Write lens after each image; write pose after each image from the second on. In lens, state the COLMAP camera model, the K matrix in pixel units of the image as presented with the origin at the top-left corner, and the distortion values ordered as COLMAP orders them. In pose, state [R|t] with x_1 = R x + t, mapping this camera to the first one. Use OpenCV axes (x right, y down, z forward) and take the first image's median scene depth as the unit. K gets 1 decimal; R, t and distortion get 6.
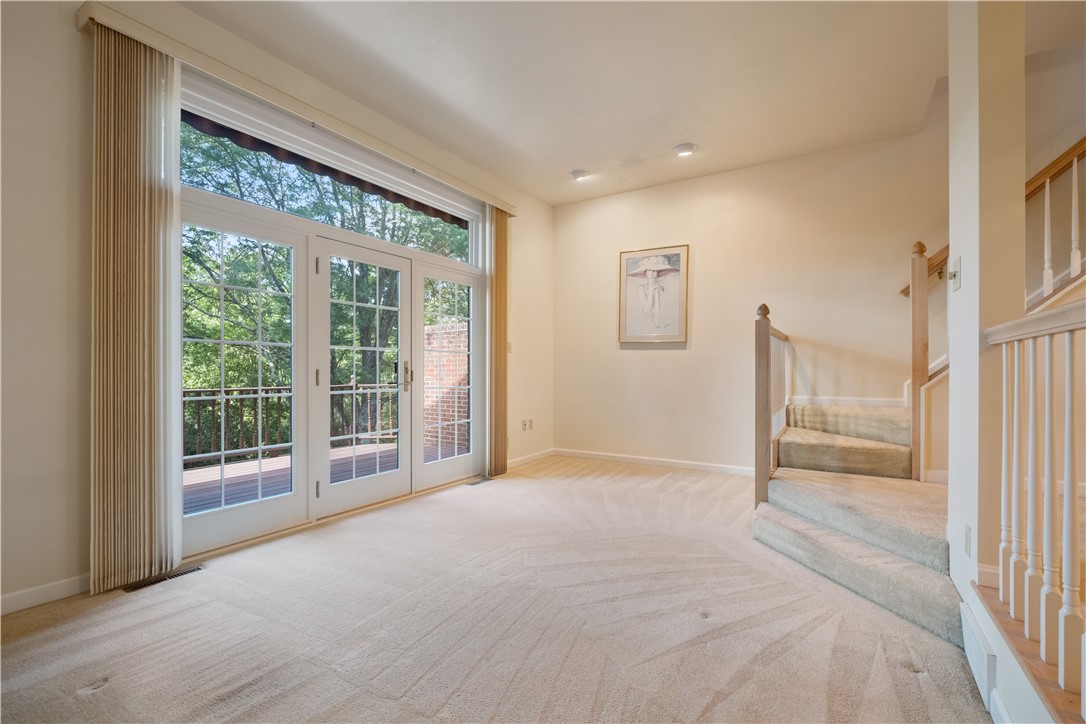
lens RADIAL K [[482.2, 0, 542.9], [0, 482.2, 373.1], [0, 0, 1]] dist [-0.000975, -0.000098]
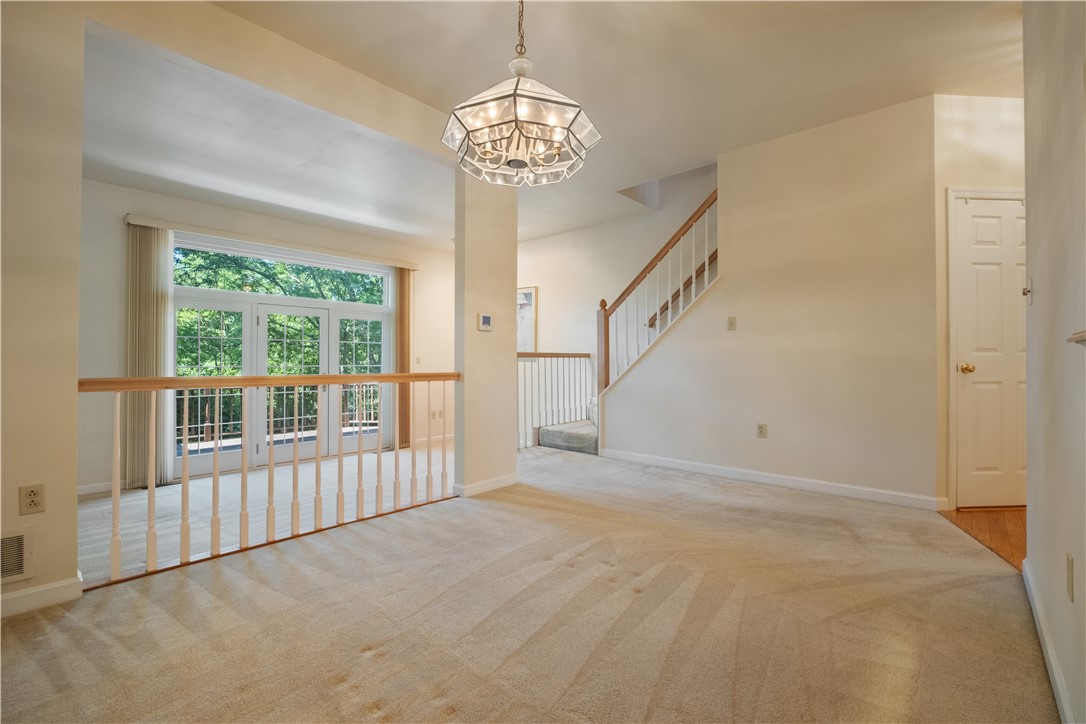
lens RADIAL K [[477.0, 0, 543.0], [0, 477.0, 362.0], [0, 0, 1]] dist [-0.002449, -0.000265]
pose [[0.984459, -0.000983, -0.175609, 0.853657], [0.000471, 0.999996, -0.002962, -0.068888], [0.175612, 0.002833, 0.984455, -0.519788]]
